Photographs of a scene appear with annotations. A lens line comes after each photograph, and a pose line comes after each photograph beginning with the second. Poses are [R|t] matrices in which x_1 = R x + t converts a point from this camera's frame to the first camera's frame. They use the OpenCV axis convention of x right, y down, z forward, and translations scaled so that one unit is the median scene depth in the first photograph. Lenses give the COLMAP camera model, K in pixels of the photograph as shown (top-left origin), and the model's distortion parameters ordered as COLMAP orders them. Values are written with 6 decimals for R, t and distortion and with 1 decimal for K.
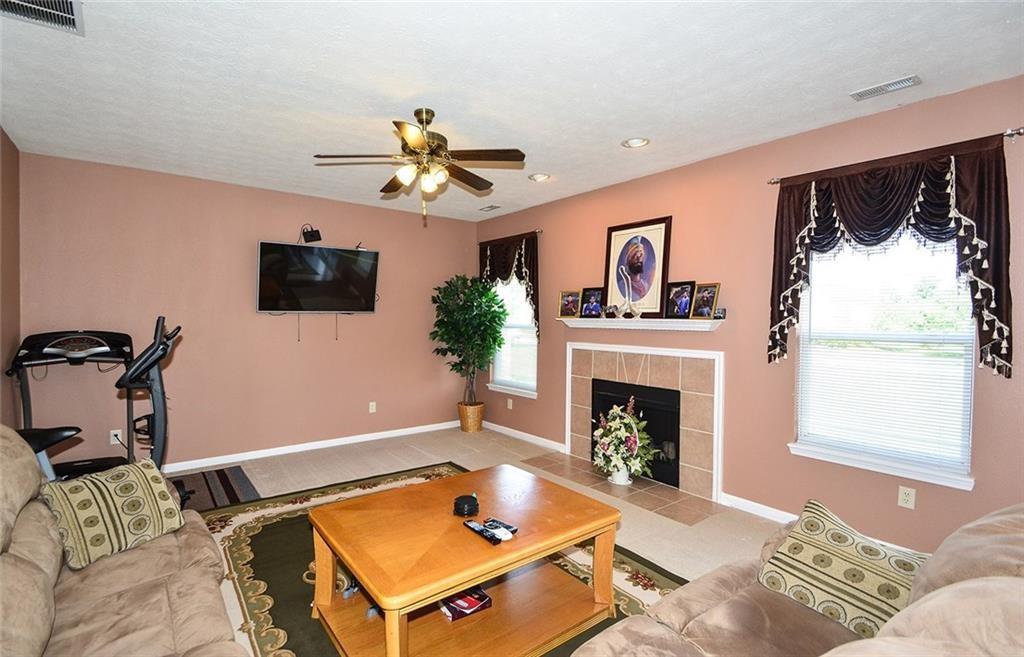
lens RADIAL K [[461.7, 0, 507.6], [0, 461.7, 325.7], [0, 0, 1]] dist [-0.004800, -0.001283]
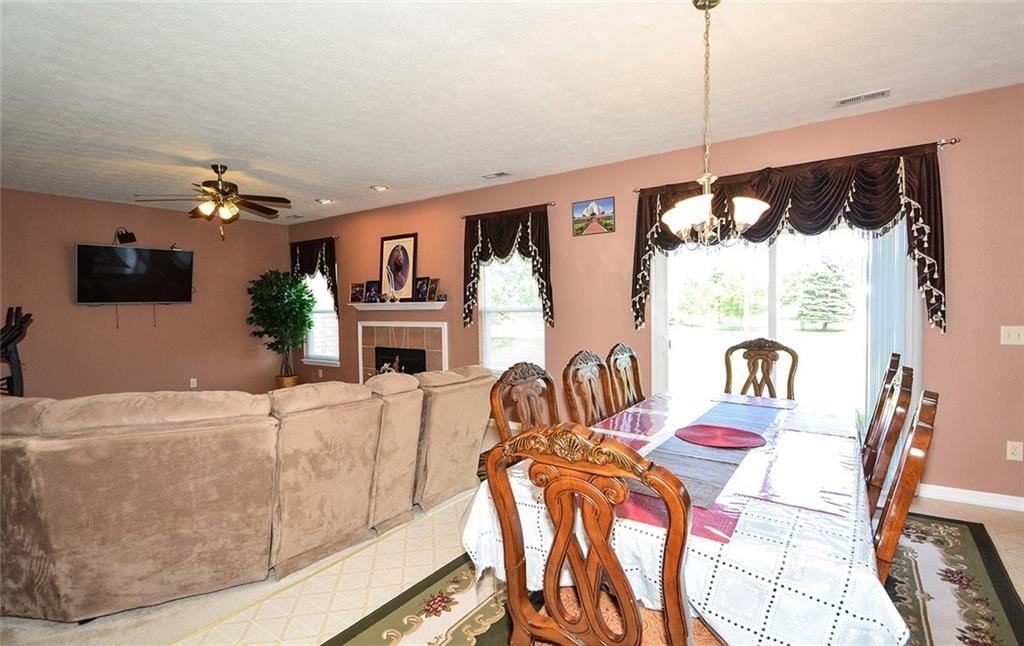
lens RADIAL K [[490.7, 0, 521.5], [0, 490.7, 330.3], [0, 0, 1]] dist [-0.001757, -0.002991]
pose [[0.956406, -0.036726, 0.289720, 0.201723], [0.027645, 0.998992, 0.035377, 0.028397], [-0.290728, -0.025825, 0.956457, -0.595574]]
